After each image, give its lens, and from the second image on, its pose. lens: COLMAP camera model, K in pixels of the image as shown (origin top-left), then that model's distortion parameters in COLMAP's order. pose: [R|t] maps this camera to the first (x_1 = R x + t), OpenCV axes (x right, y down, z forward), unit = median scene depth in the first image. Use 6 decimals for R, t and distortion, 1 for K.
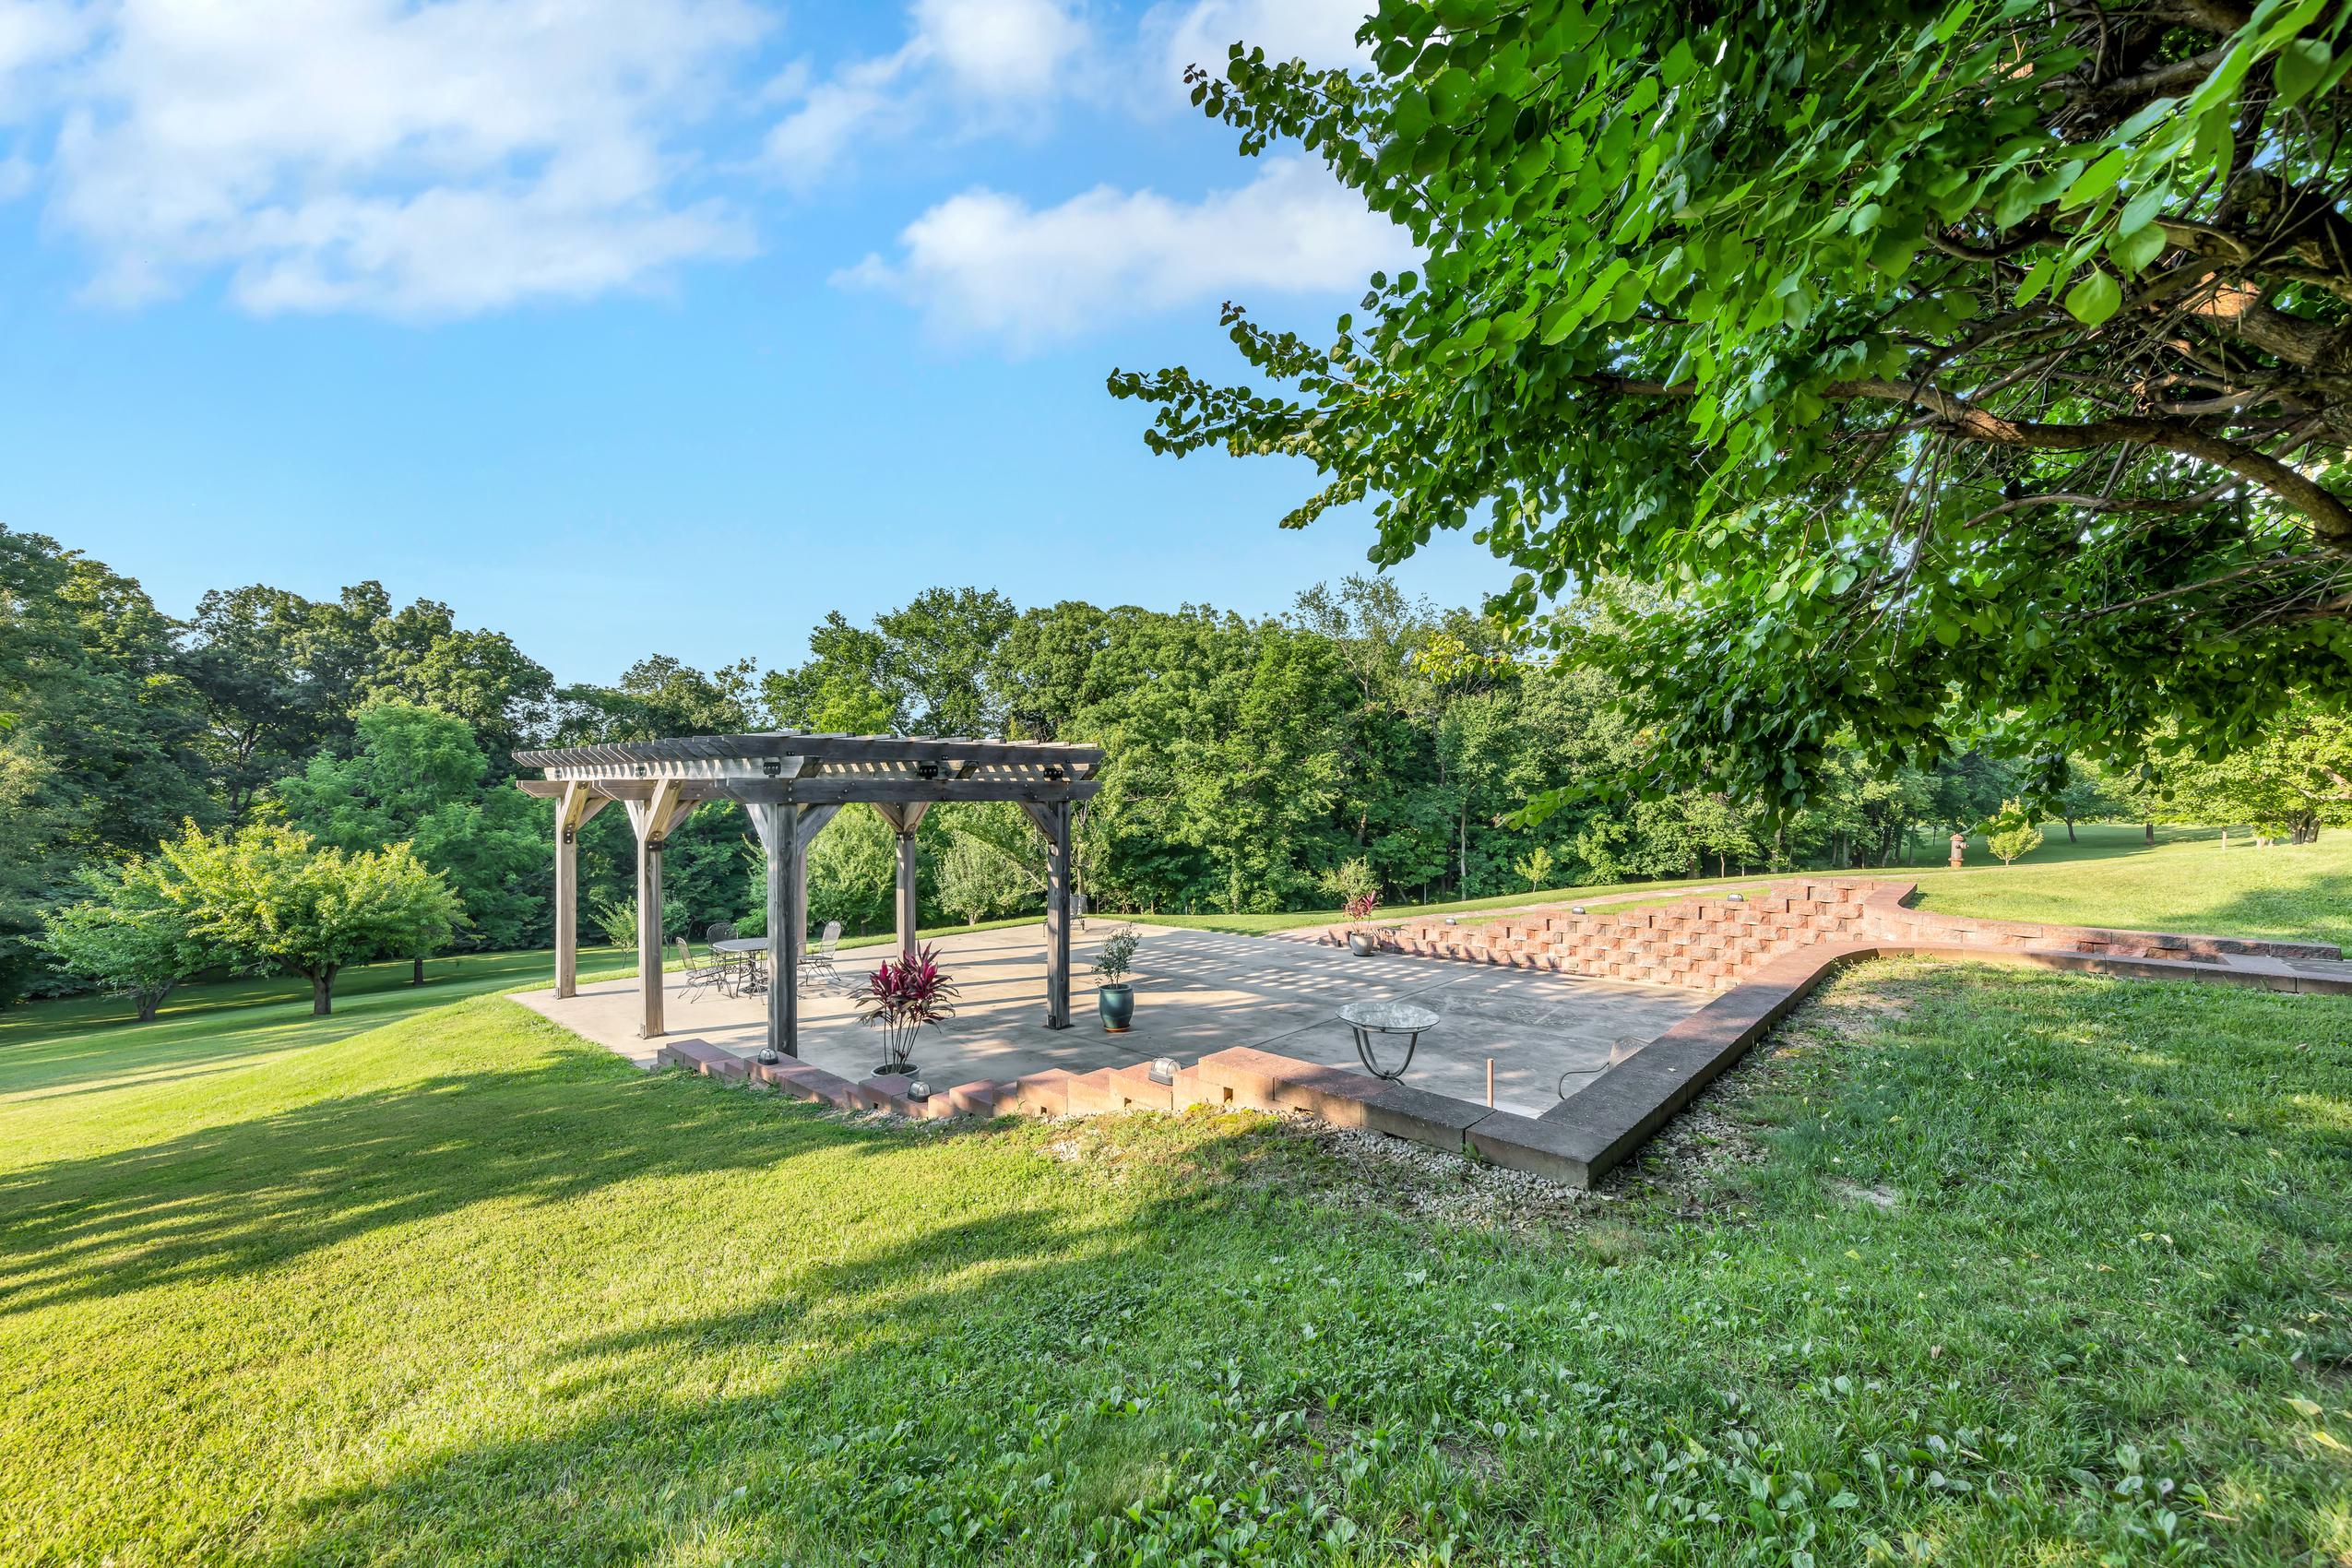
lens RADIAL K [[951.2, 0, 1224.4], [0, 951.2, 780.6], [0, 0, 1]] dist [0.010111, -0.001019]
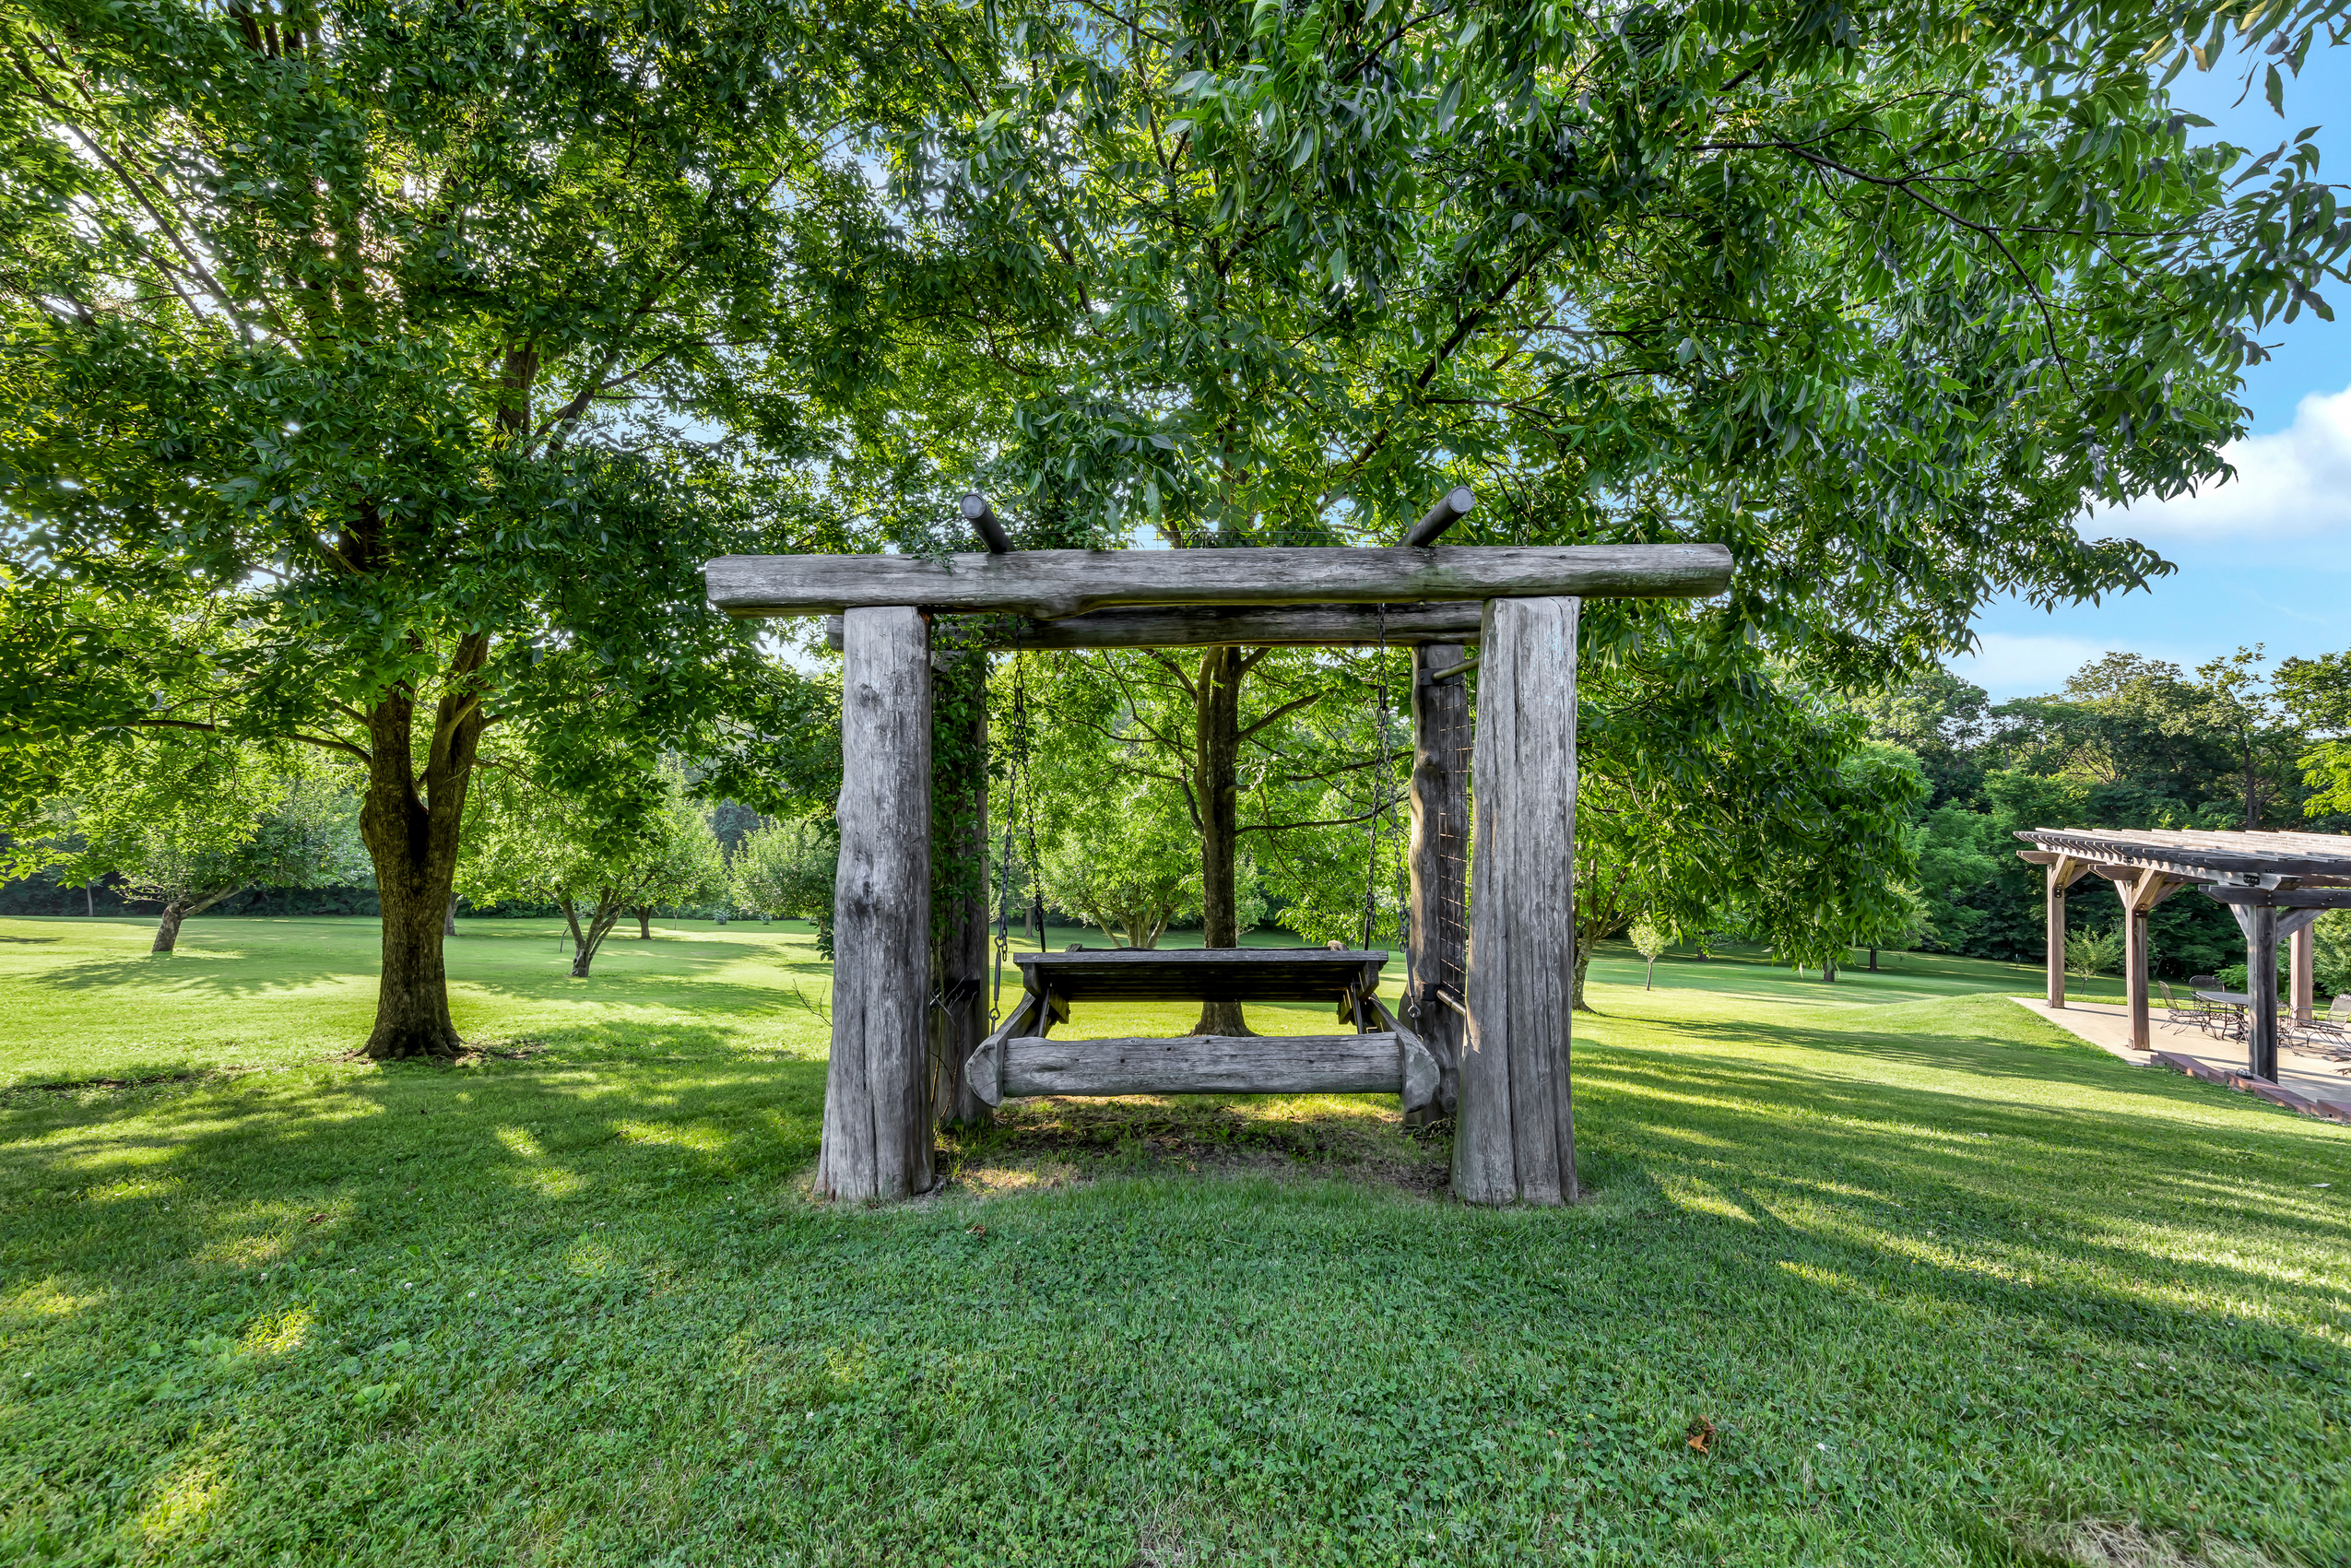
lens RADIAL K [[950.7, 0, 1143.8], [0, 950.7, 795.6], [0, 0, 1]] dist [0.010111, -0.001019]
pose [[0.247199, 0.010116, -0.968912, 0.079125], [0.011972, 0.999837, 0.013493, -0.027859], [0.968891, -0.014935, 0.247038, -0.149161]]
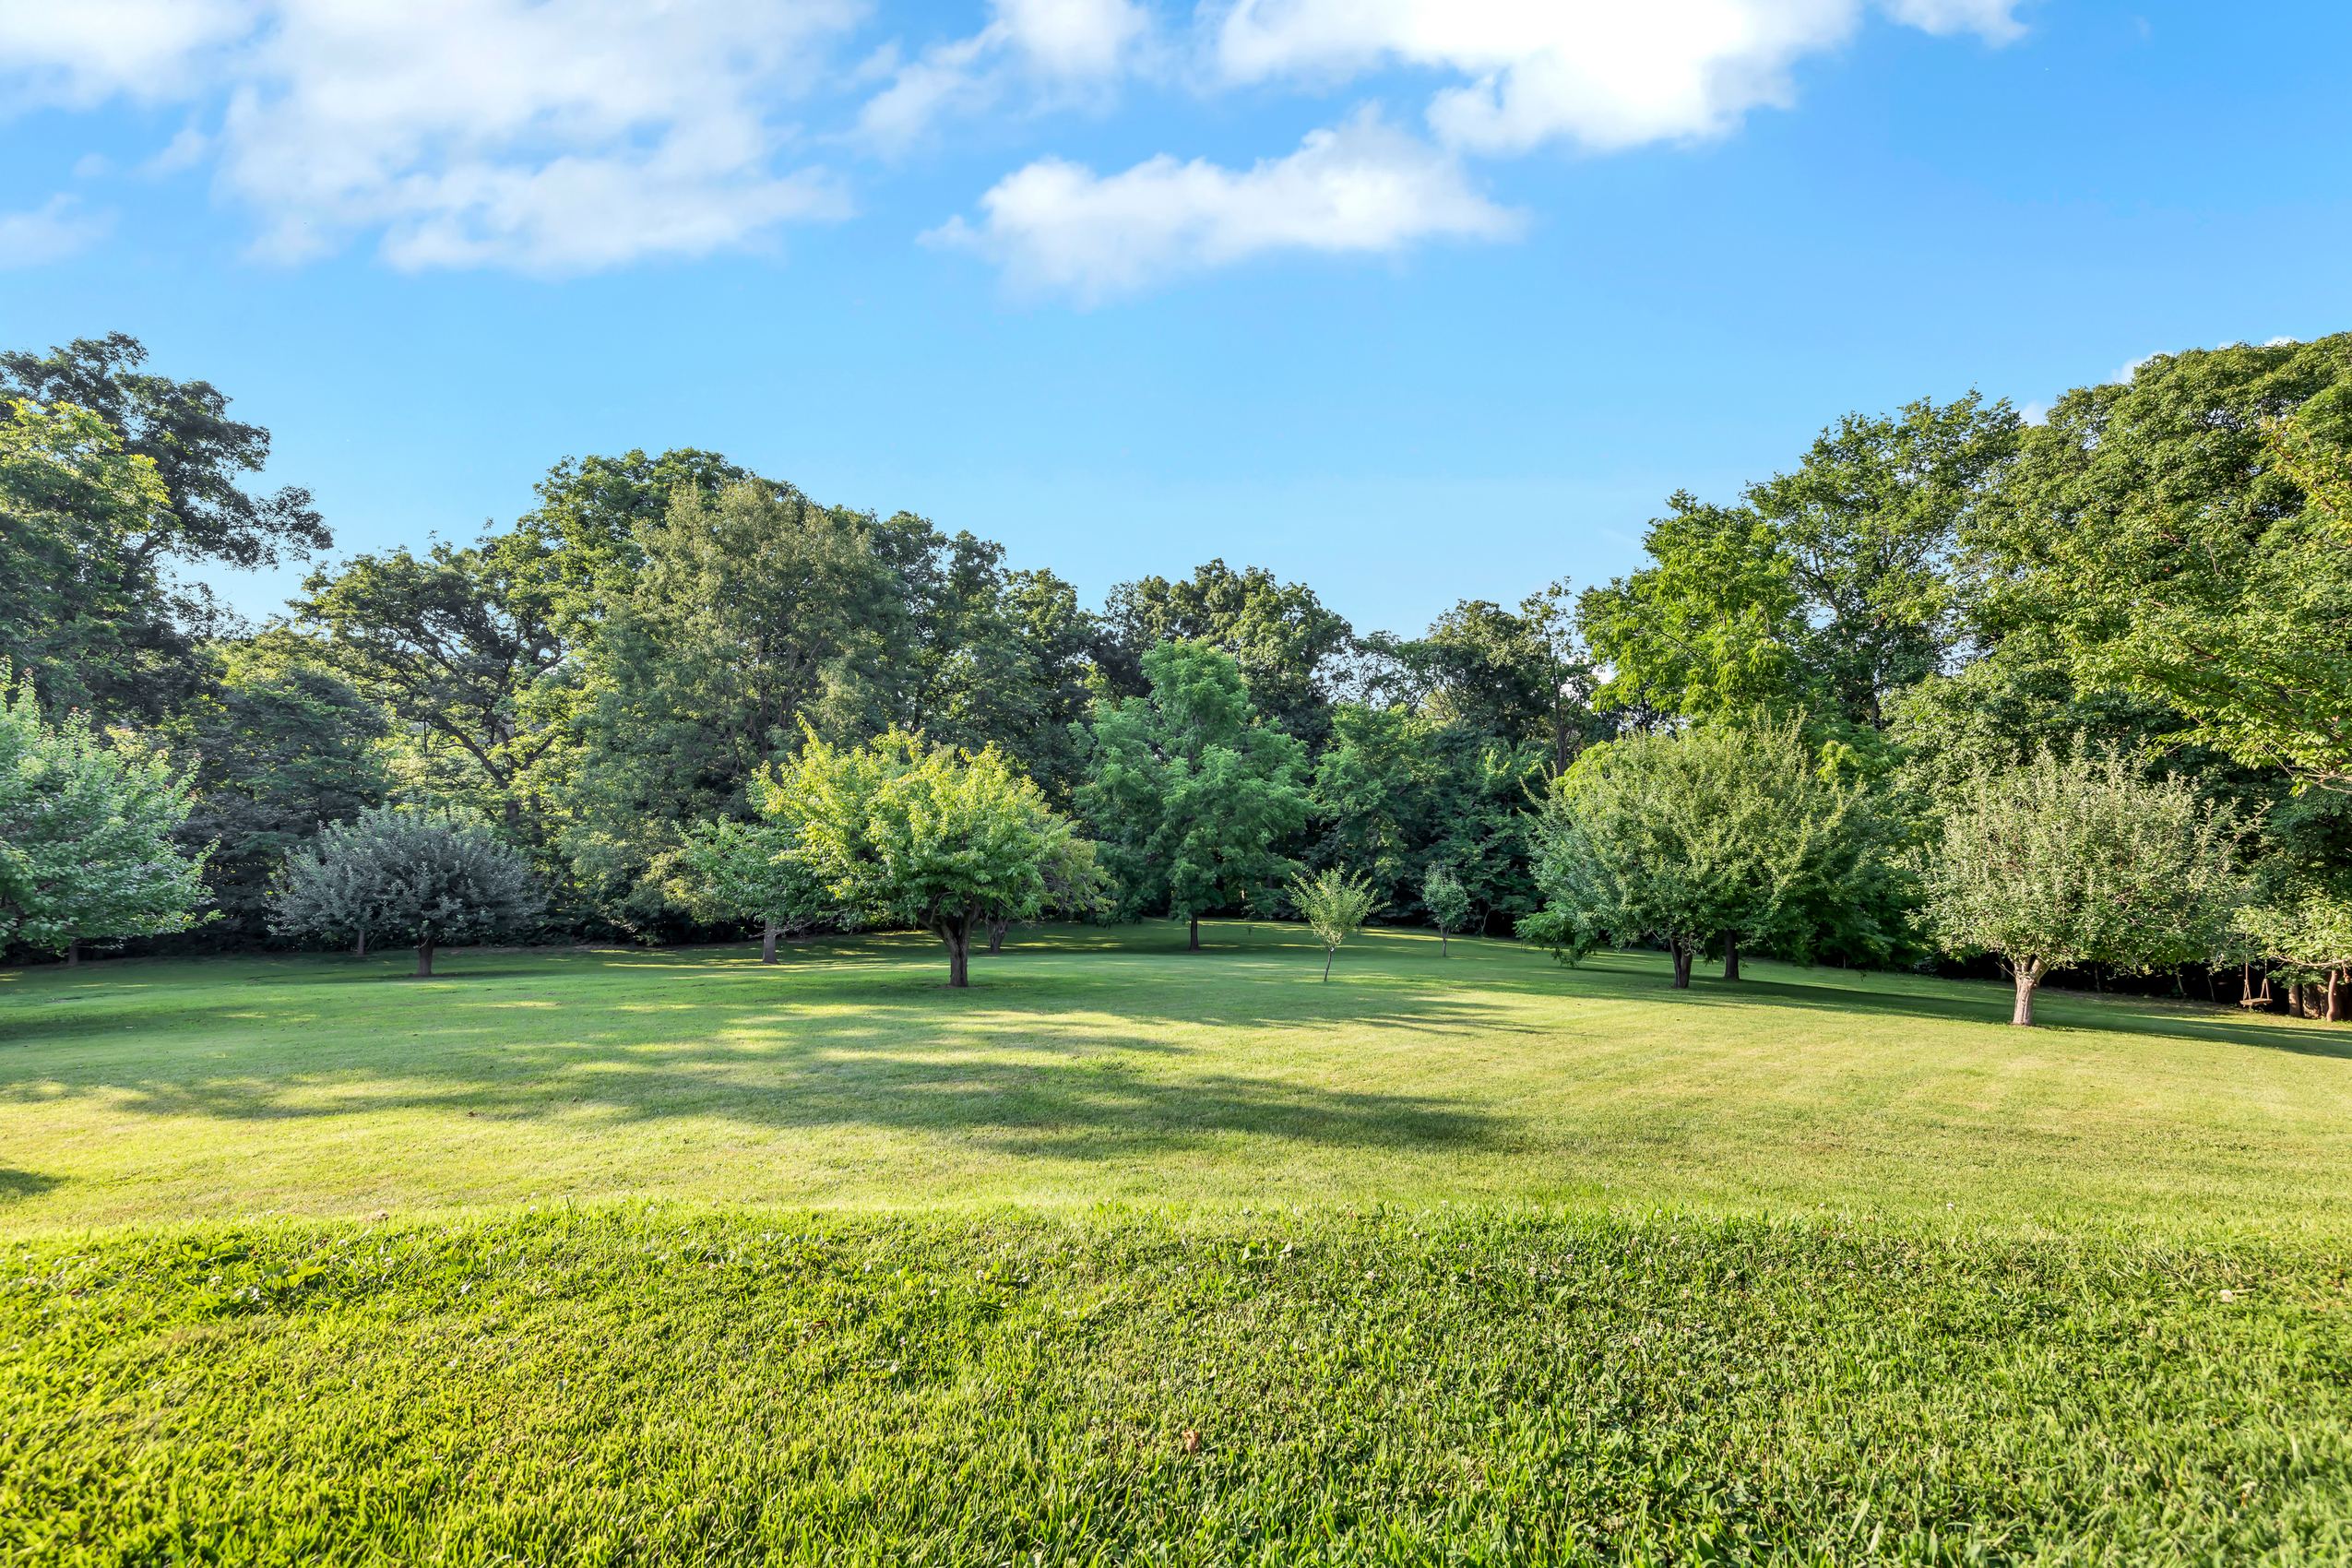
lens RADIAL K [[951.2, 0, 1152.4], [0, 951.2, 819.1], [0, 0, 1]] dist [0.010111, -0.001019]
pose [[0.630514, 0.024052, -0.775805, -0.129590], [0.010791, 0.999152, 0.039746, 0.040503], [0.776103, -0.033432, 0.629719, 0.312060]]
